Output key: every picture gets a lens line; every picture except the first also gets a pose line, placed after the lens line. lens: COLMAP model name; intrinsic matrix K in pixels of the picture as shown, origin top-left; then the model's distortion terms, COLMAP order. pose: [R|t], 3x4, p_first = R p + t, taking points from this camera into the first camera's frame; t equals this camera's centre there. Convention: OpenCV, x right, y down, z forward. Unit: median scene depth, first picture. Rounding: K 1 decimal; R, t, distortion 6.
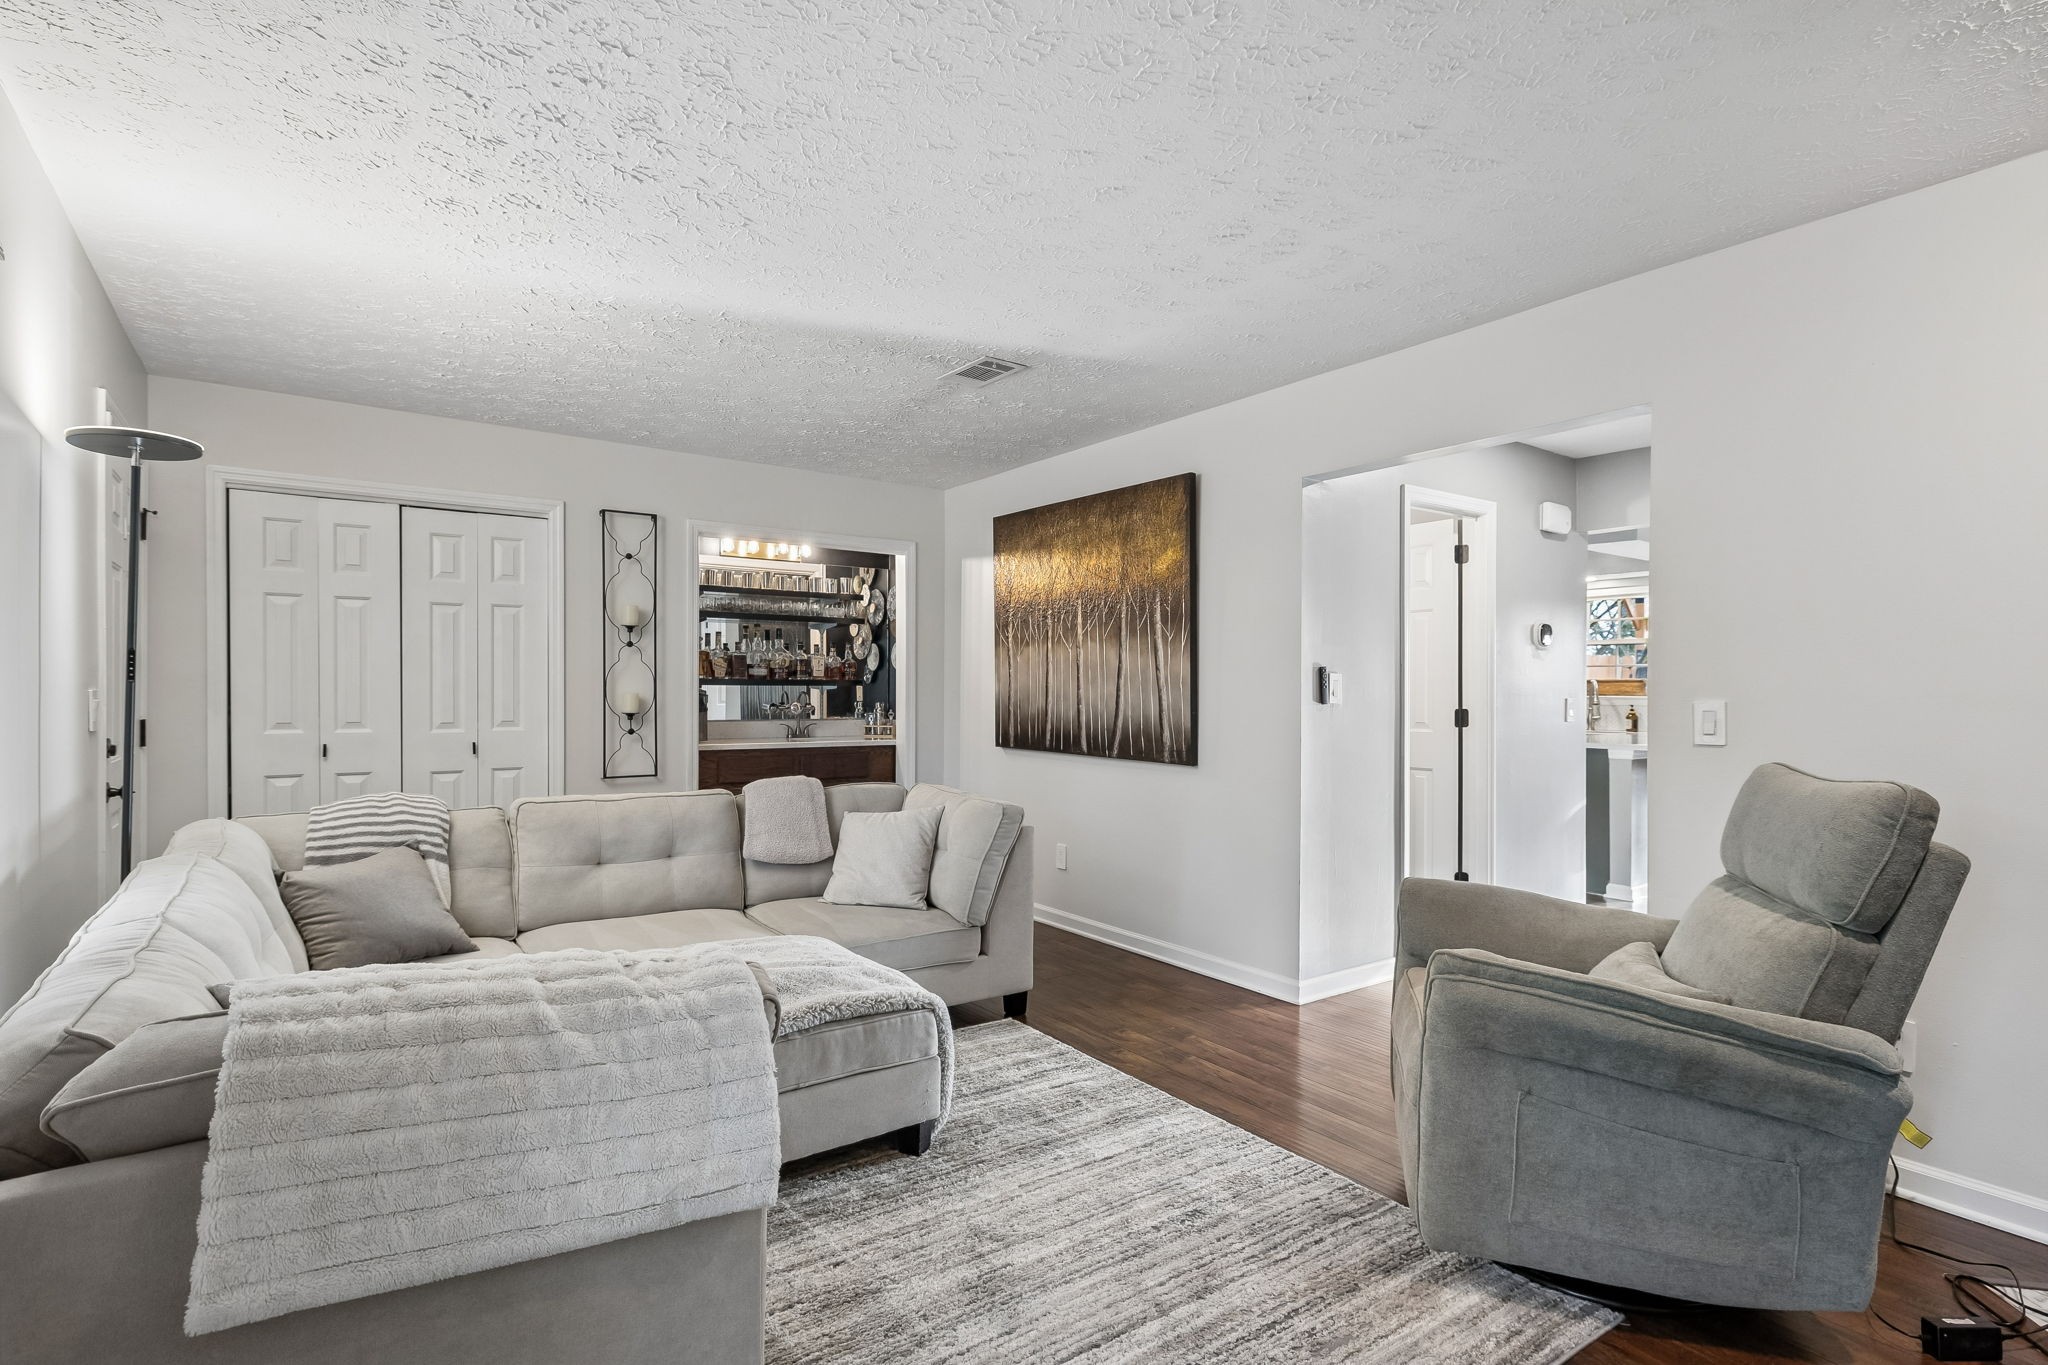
lens RADIAL K [[995.8, 0, 1017.0], [0, 995.8, 680.9], [0, 0, 1]] dist [-0.001355, 0.000125]
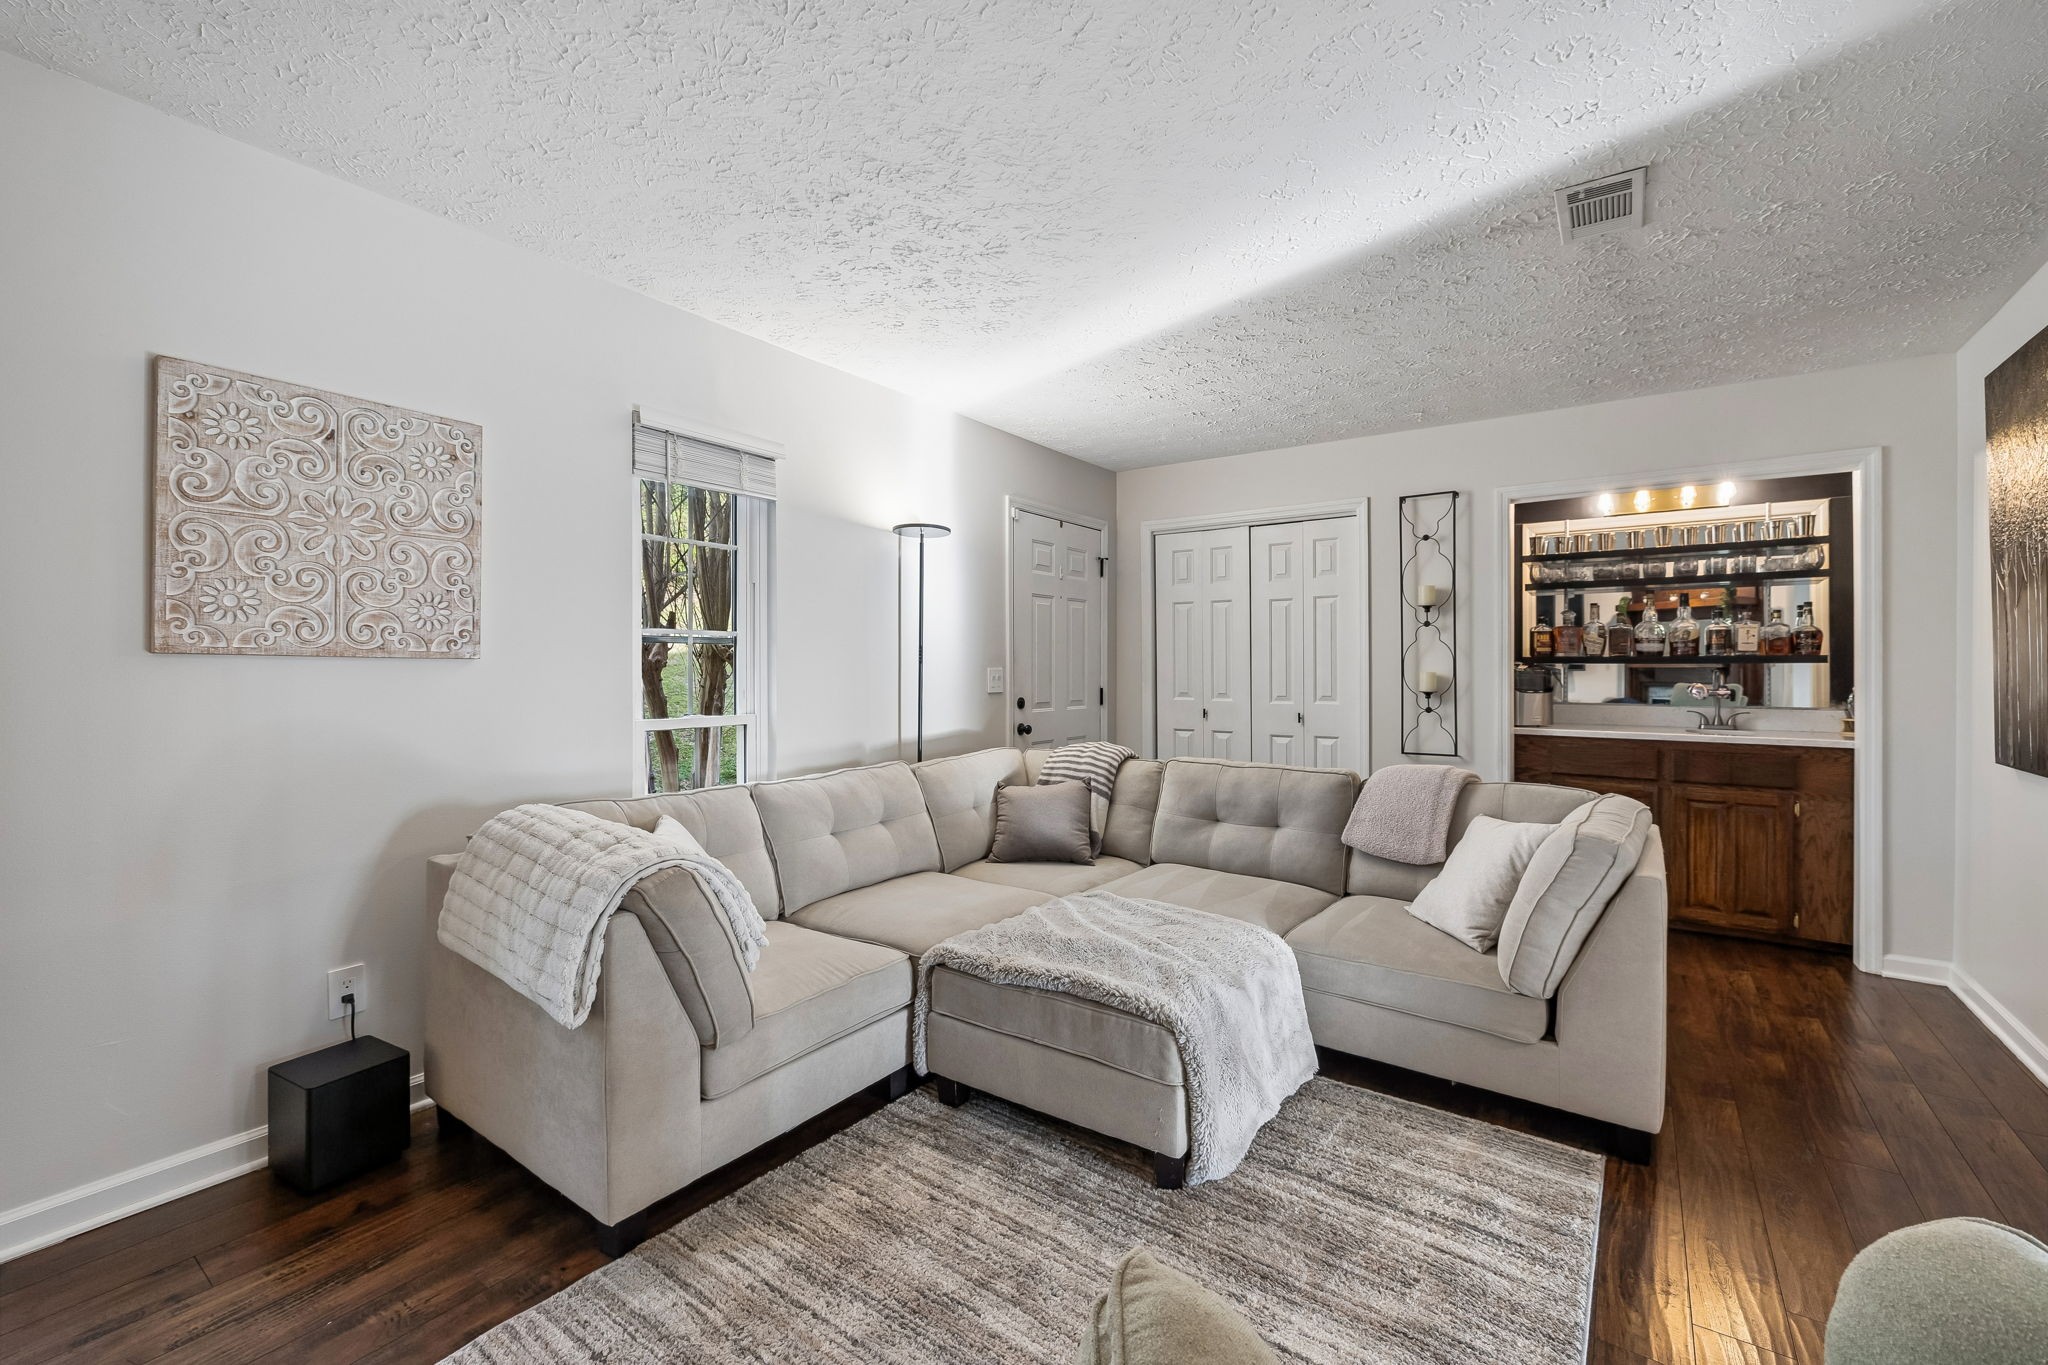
lens RADIAL K [[856.4, 0, 1024.5], [0, 856.4, 661.7], [0, 0, 1]] dist [0.000186, -0.000180]
pose [[0.328307, -0.011888, -0.944496, 0.333283], [0.008591, 0.999917, -0.009600, 0.007098], [0.944532, -0.004963, 0.328382, 0.360753]]
